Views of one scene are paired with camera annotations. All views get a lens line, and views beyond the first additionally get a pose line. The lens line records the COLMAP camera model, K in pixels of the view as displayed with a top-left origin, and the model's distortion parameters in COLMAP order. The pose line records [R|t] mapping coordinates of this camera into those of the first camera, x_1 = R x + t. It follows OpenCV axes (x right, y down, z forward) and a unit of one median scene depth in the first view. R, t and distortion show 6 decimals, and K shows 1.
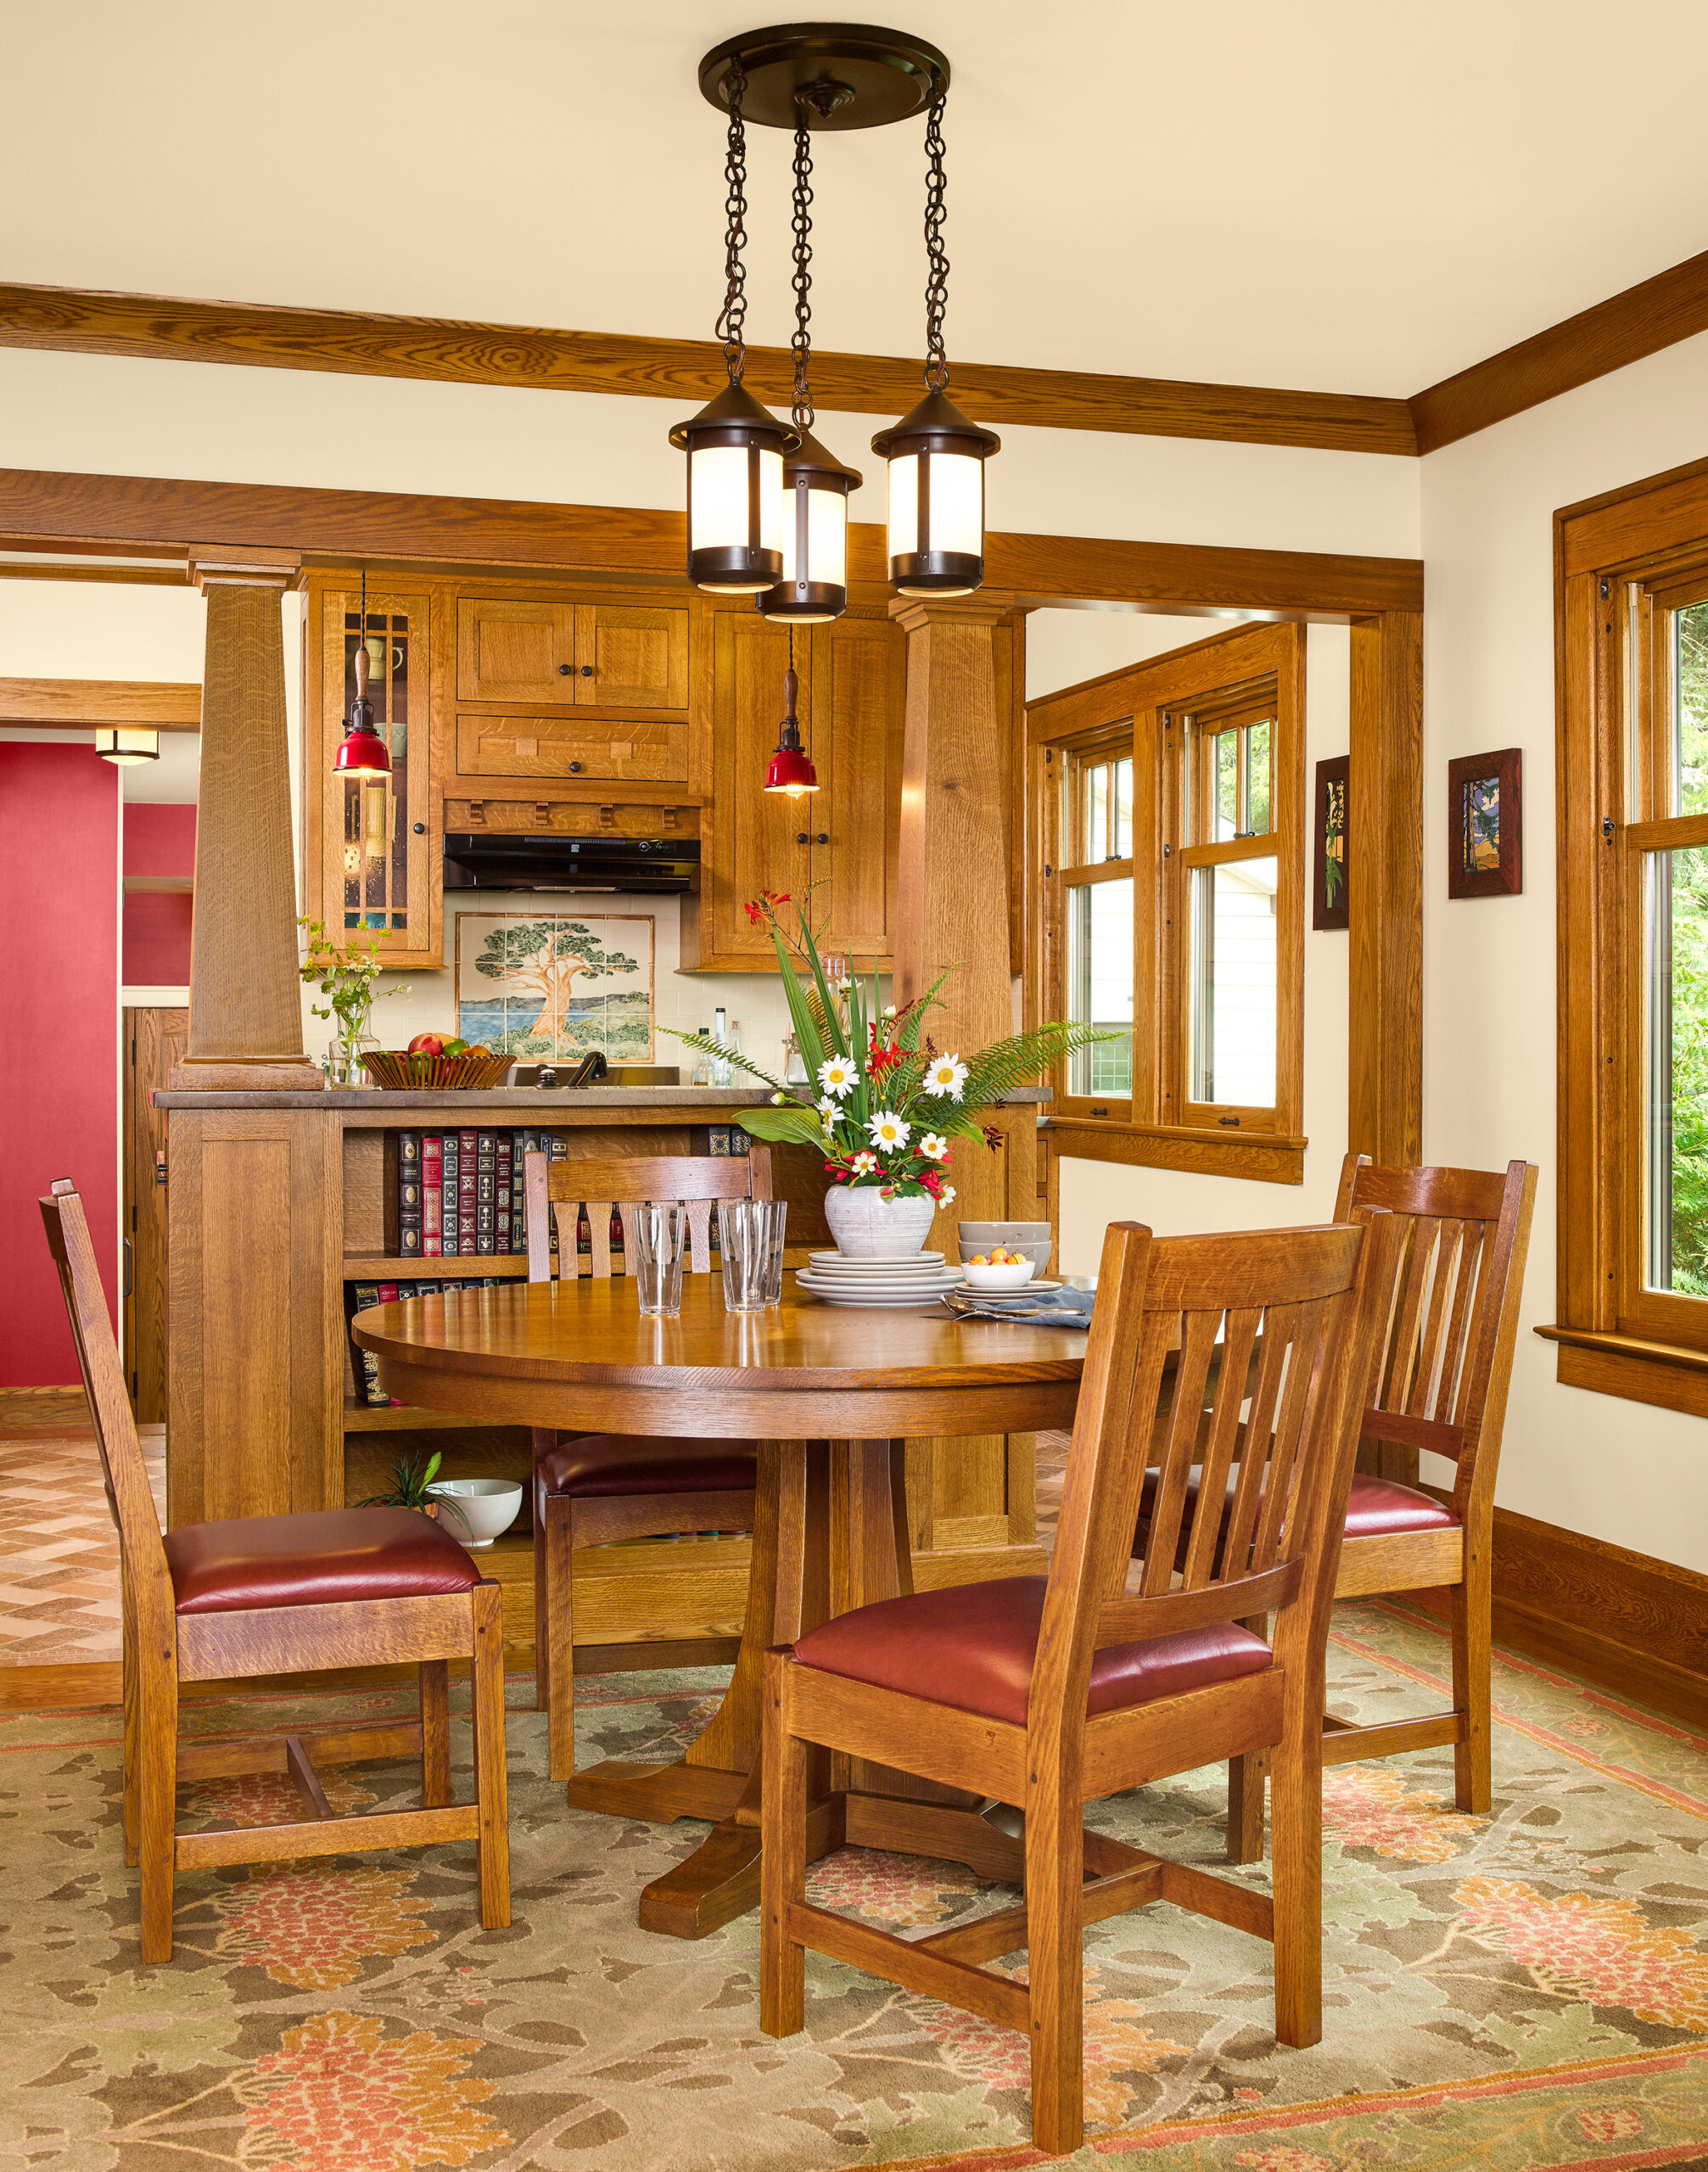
lens RADIAL K [[2605.0, 0, 853.7], [0, 2605.0, 1090.1], [0, 0, 1]] dist [-0.057785, 0.000000]
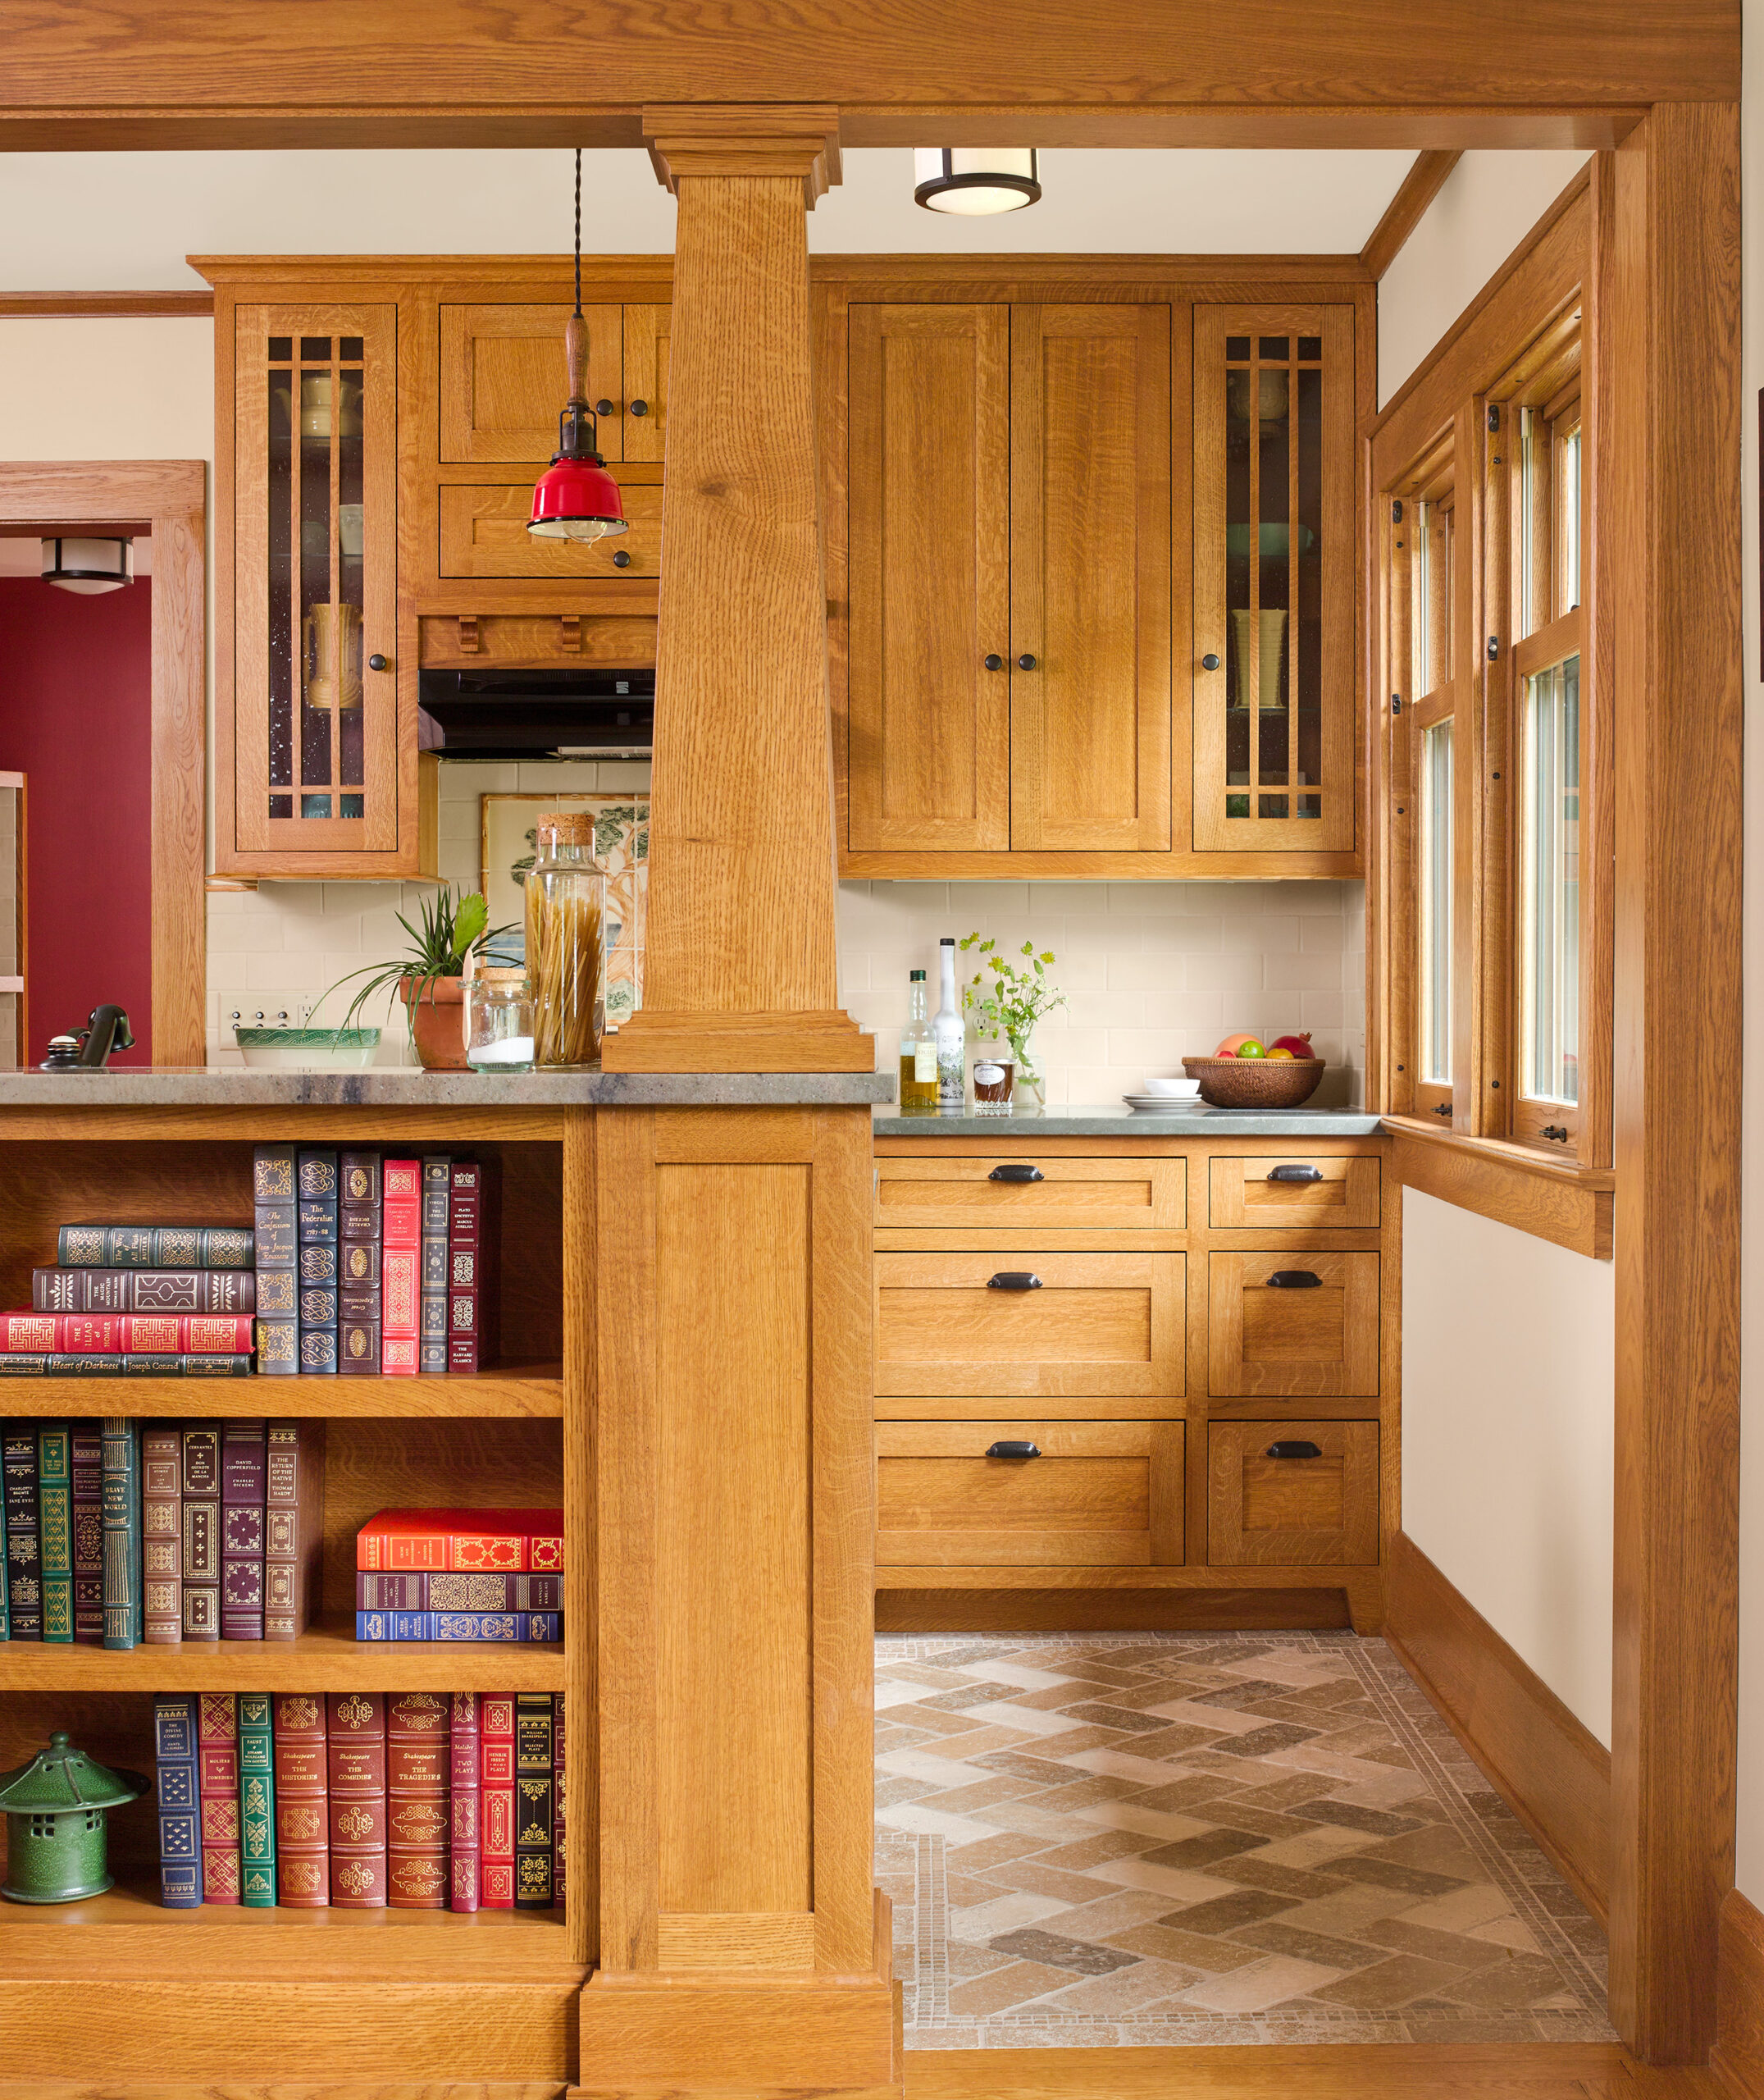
lens RADIAL K [[3048.0, 0, 882.3], [0, 3048.0, 1039.7], [0, 0, 1]] dist [-0.052158, 0.000000]
pose [[0.953781, 0.002664, -0.300490, 0.180408], [-0.004133, 0.999982, -0.004253, -0.003845], [0.300473, 0.005298, 0.953776, 0.313689]]
